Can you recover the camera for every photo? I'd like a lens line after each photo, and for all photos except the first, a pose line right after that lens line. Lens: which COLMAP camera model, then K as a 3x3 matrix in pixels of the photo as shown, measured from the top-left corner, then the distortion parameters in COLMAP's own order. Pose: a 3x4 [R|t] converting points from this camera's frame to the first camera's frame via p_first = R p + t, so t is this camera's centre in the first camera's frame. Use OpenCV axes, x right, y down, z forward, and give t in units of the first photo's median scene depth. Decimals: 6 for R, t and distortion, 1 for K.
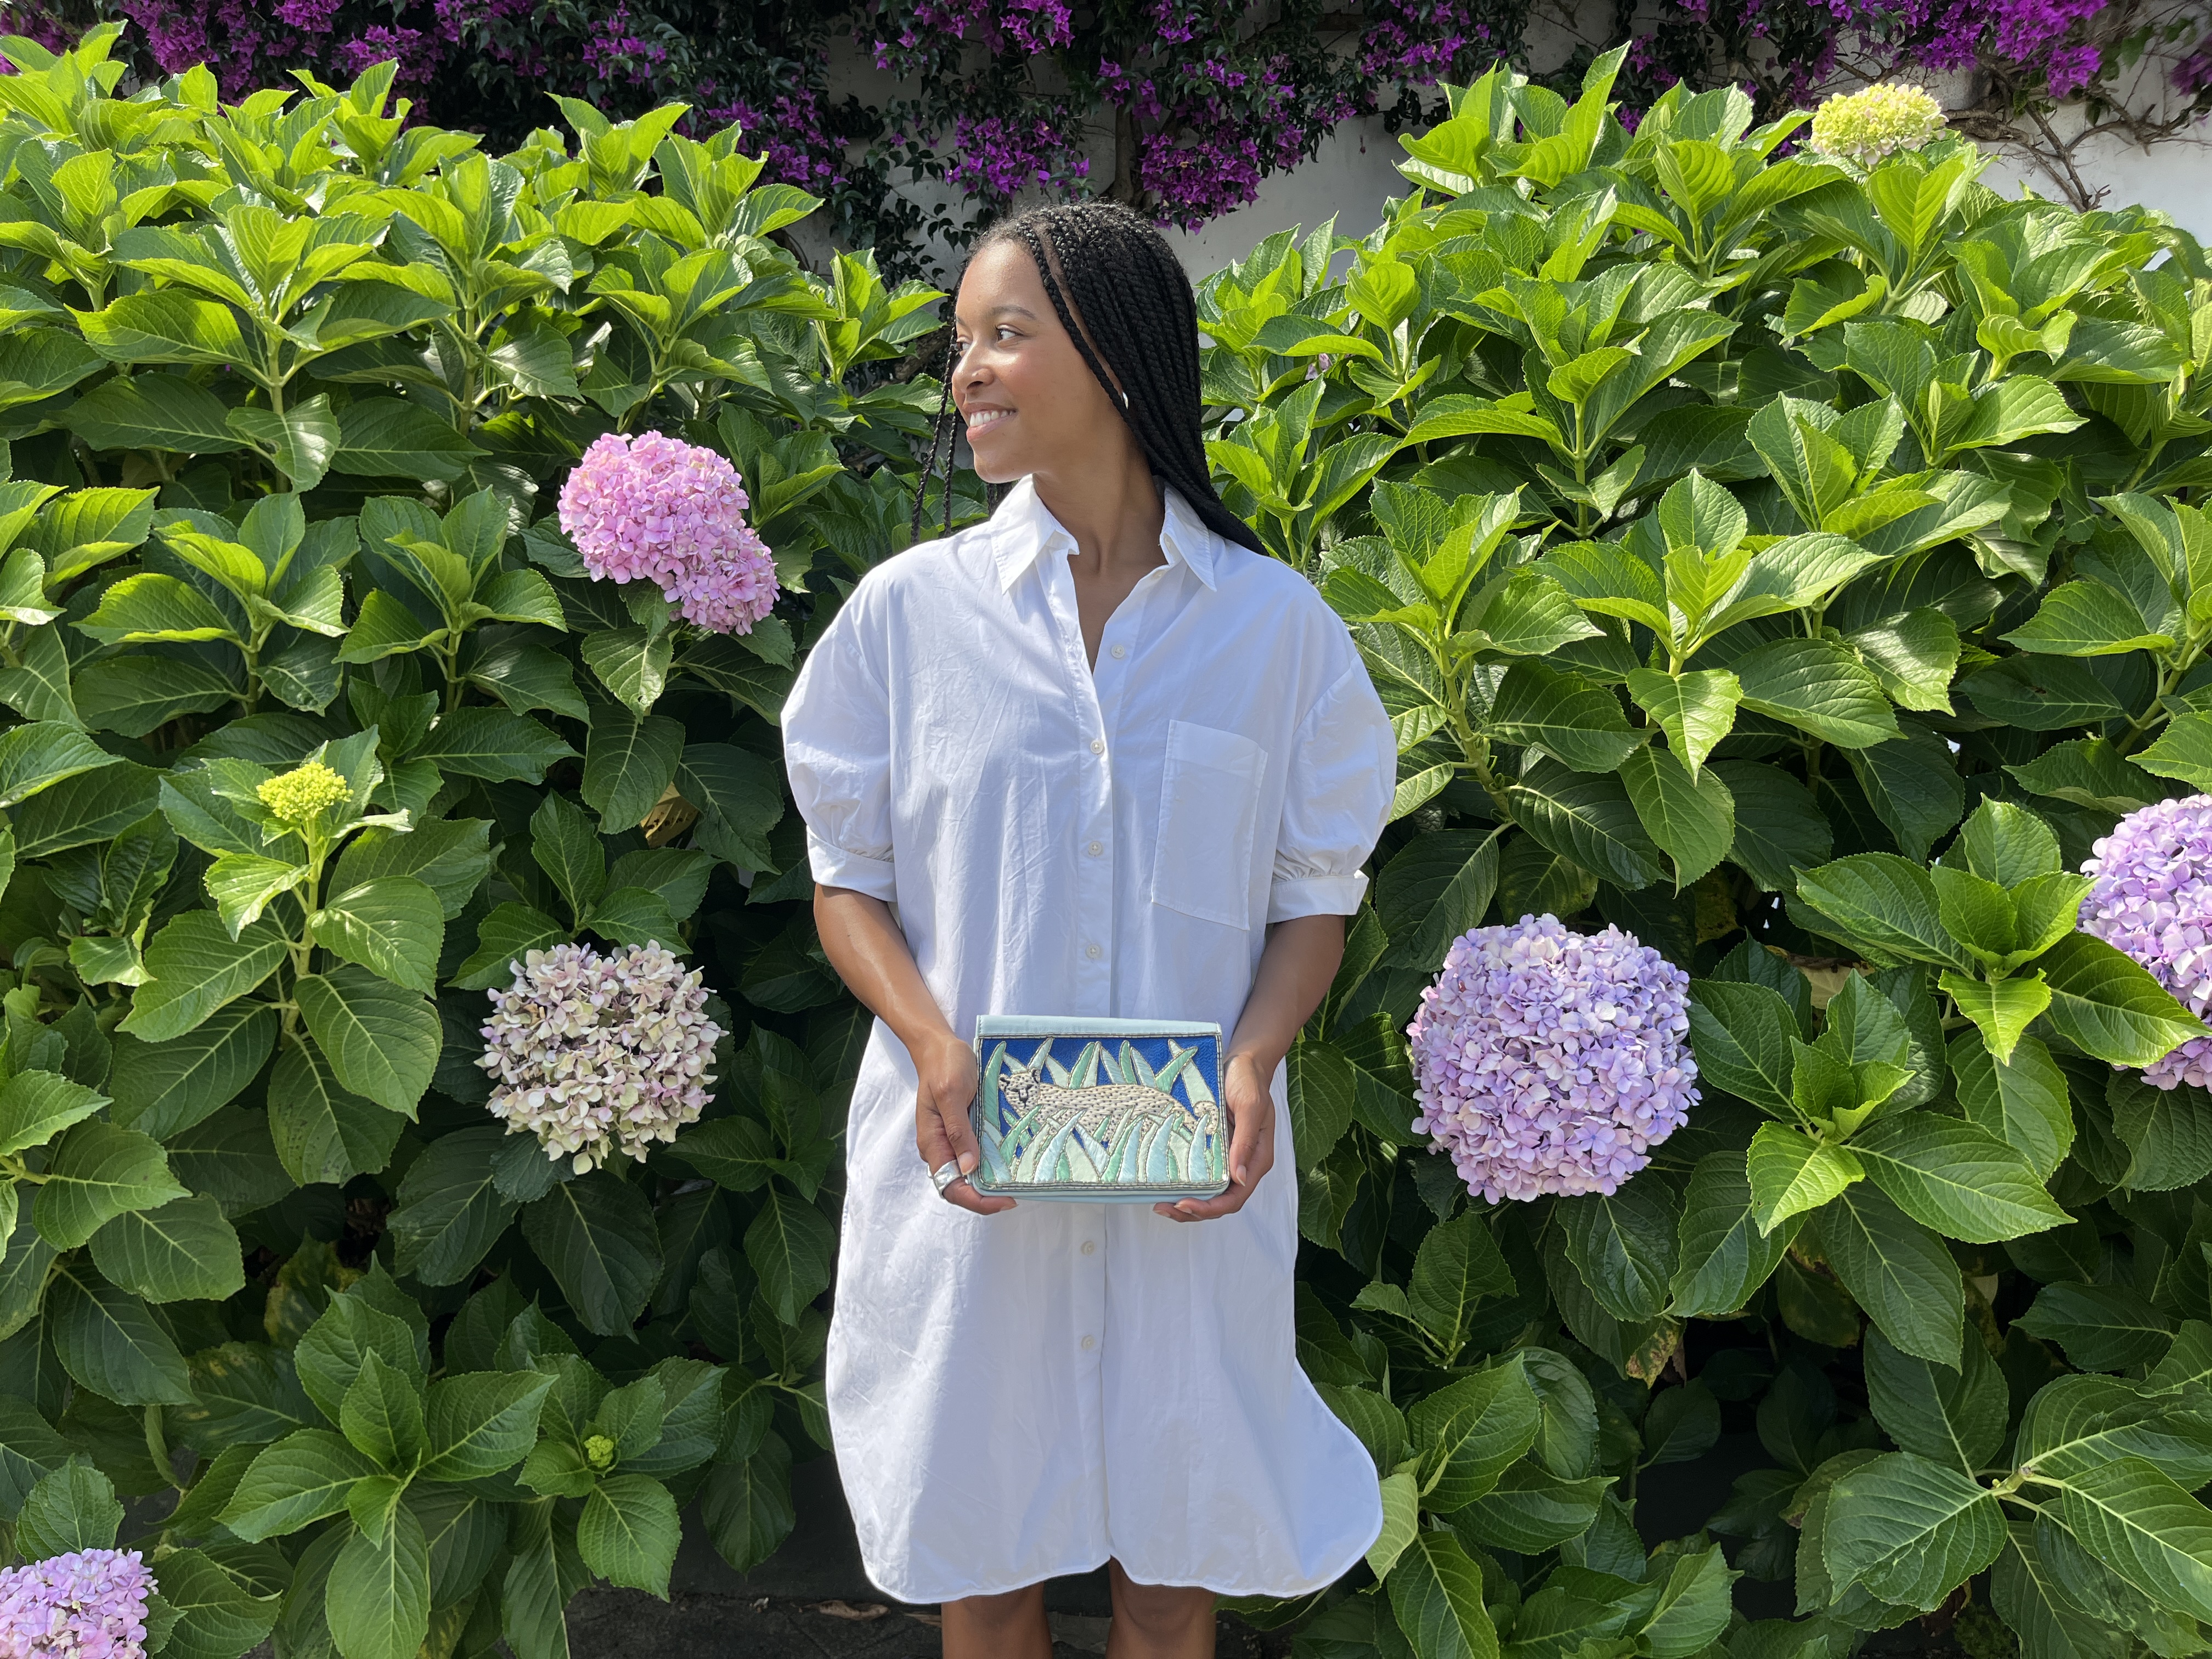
lens RADIAL K [[1744.8, 0, 1104.8], [0, 1744.8, 830.5], [0, 0, 1]] dist [0.040808, 0.000243]
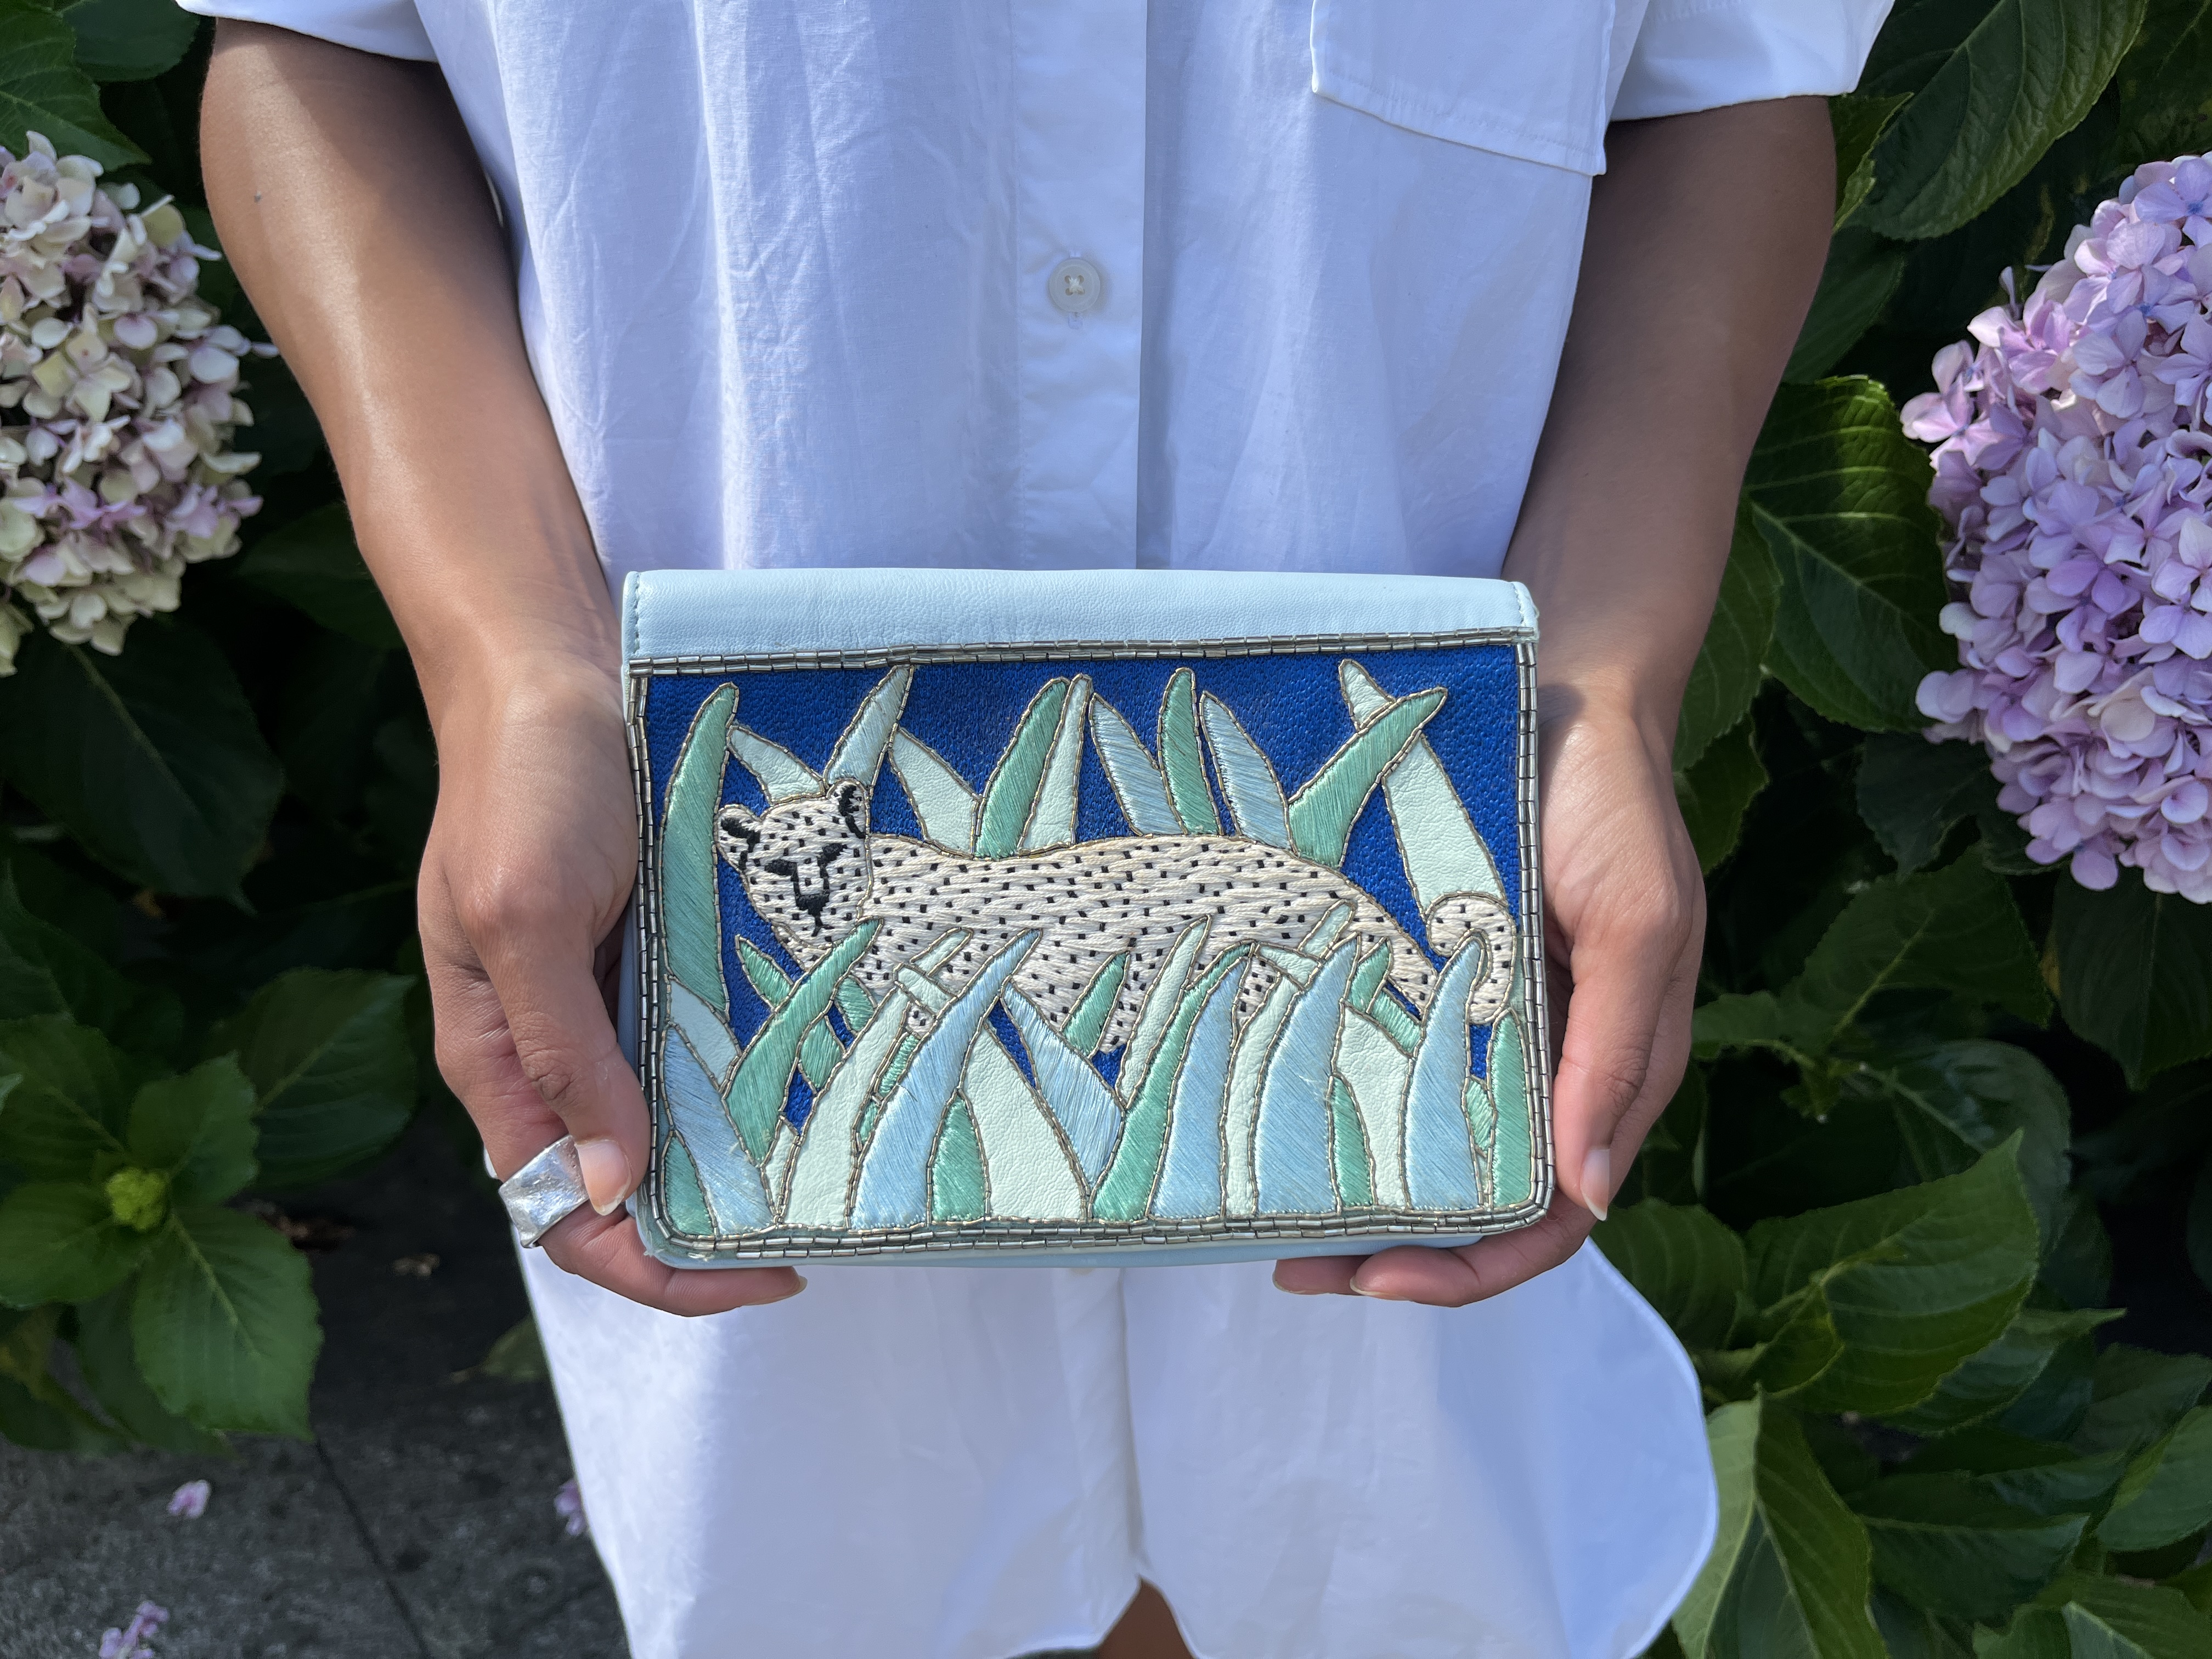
lens RADIAL K [[1744.8, 0, 1089.6], [0, 1744.8, 825.5], [0, 0, 1]] dist [0.040808, 0.000243]
pose [[0.999935, -0.004173, -0.010631, 0.000283], [0.008717, 0.880303, 0.474333, 0.013038], [0.007379, -0.474394, 0.880281, 0.755575]]
